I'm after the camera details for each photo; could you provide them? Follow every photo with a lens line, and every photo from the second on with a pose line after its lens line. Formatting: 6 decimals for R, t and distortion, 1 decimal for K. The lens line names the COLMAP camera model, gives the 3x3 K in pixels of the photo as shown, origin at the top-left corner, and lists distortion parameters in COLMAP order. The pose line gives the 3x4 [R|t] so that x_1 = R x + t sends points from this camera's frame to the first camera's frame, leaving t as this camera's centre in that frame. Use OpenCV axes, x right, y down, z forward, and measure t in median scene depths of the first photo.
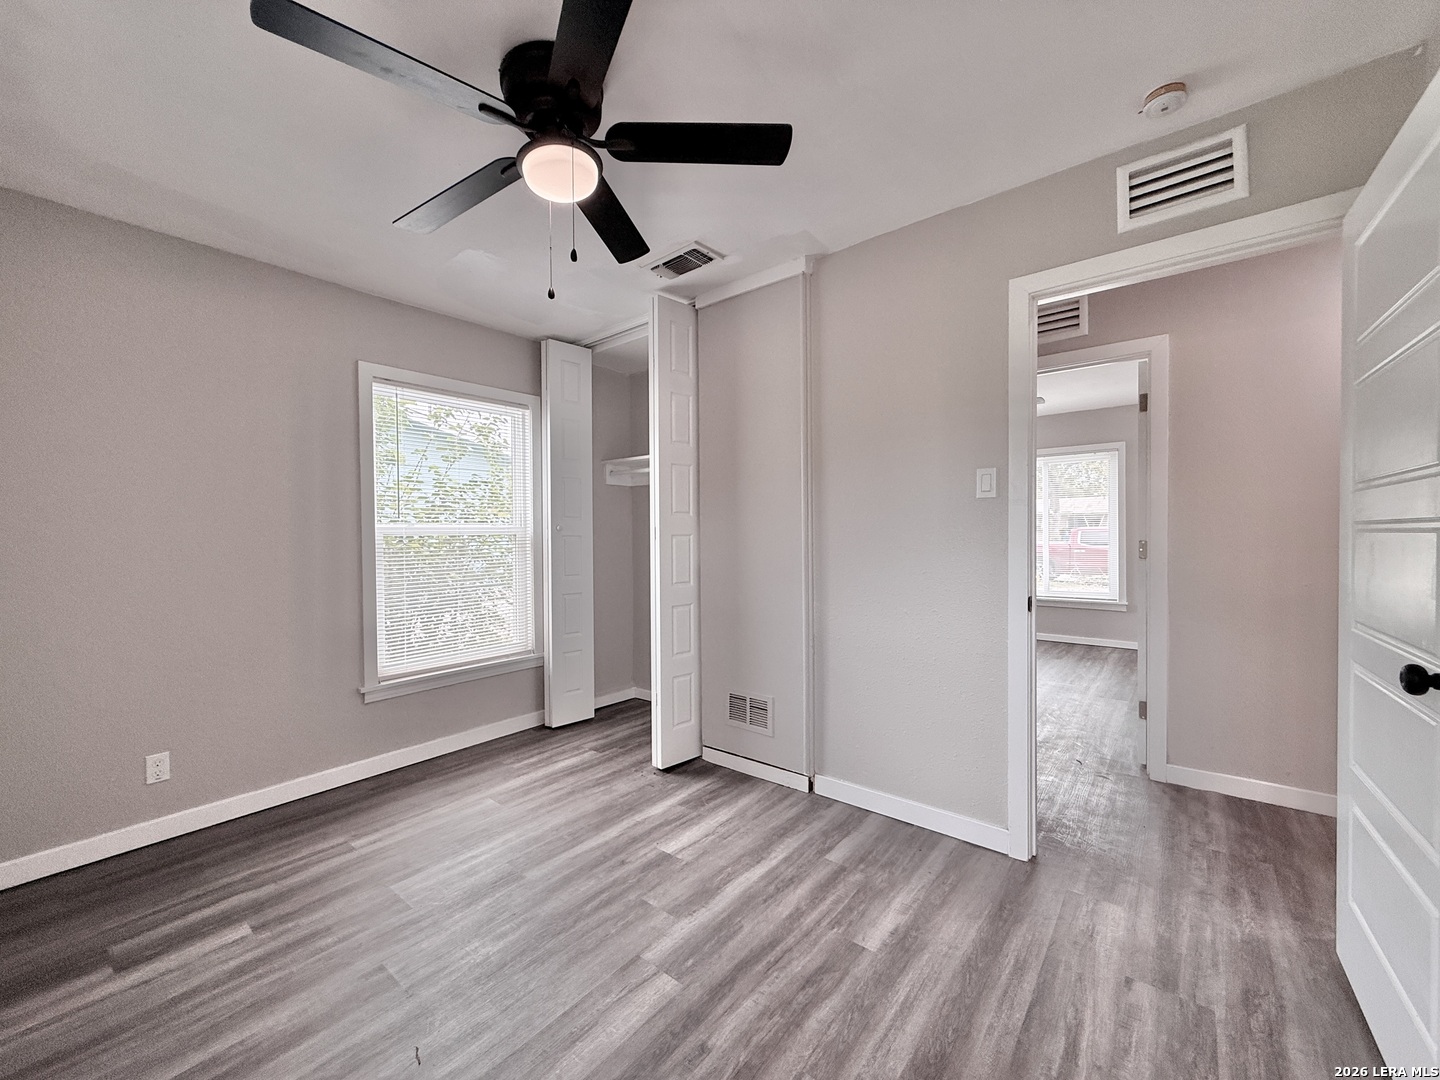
lens RADIAL K [[570.9, 0, 714.5], [0, 570.9, 552.7], [0, 0, 1]] dist [-0.000776, 0.000594]
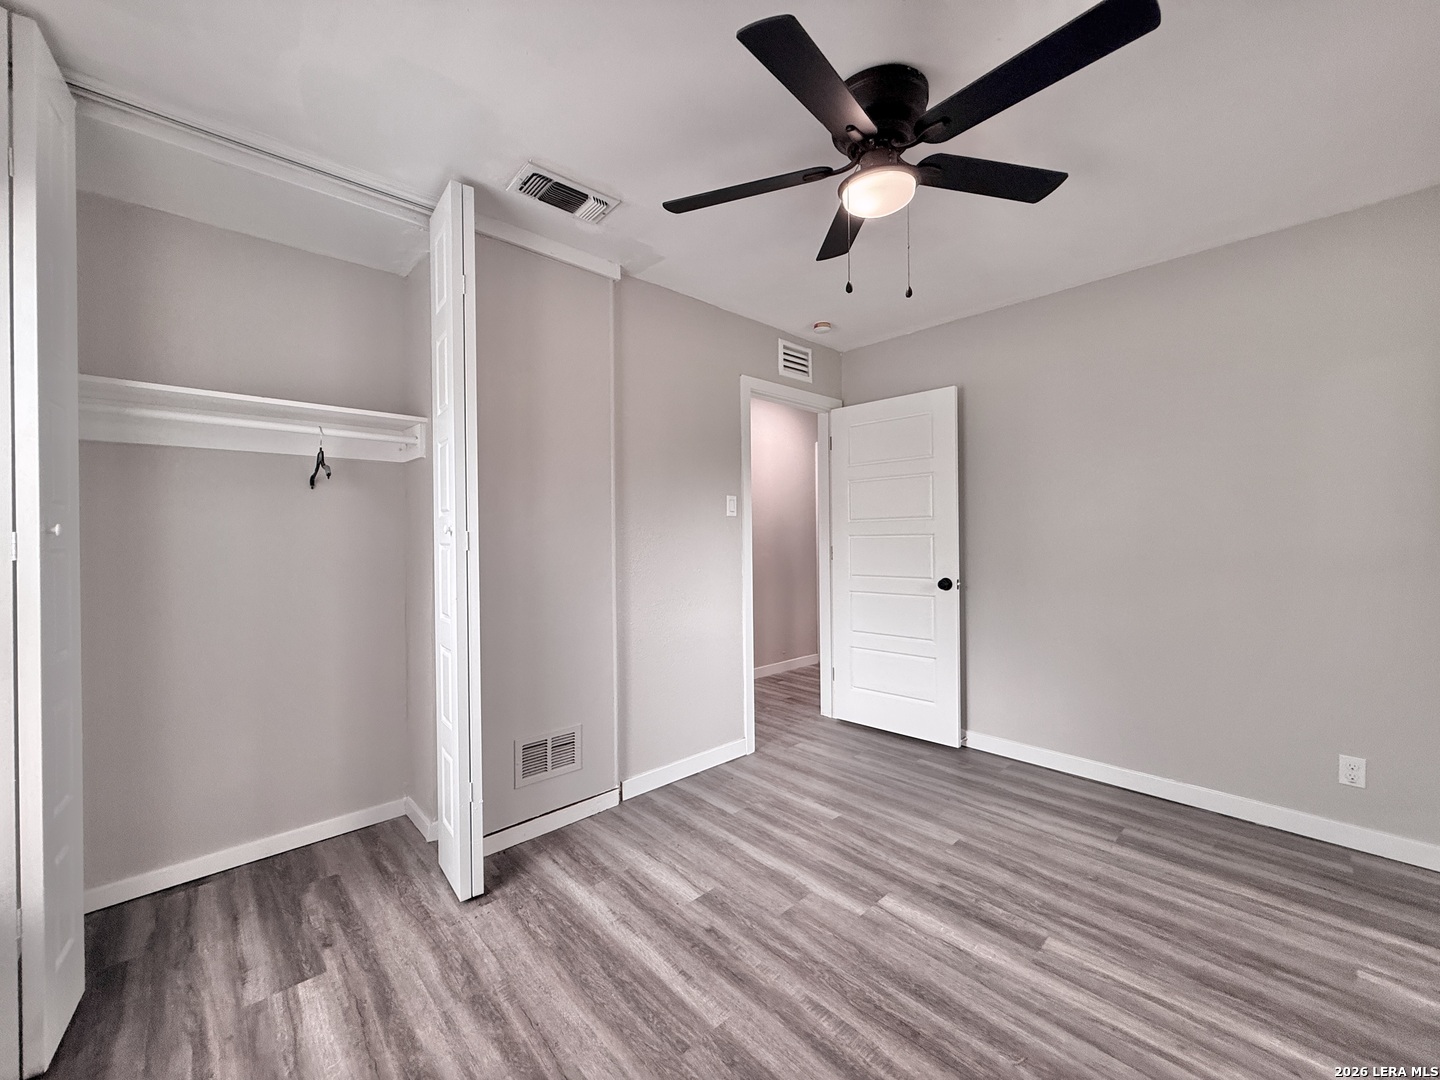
lens RADIAL K [[570.9, 0, 725.9], [0, 570.9, 546.6], [0, 0, 1]] dist [-0.000776, 0.000594]
pose [[0.127593, -0.007238, 0.991800, -0.966080], [0.042801, 0.999082, 0.001785, -0.019753], [-0.990903, 0.042223, 0.127786, 0.832521]]
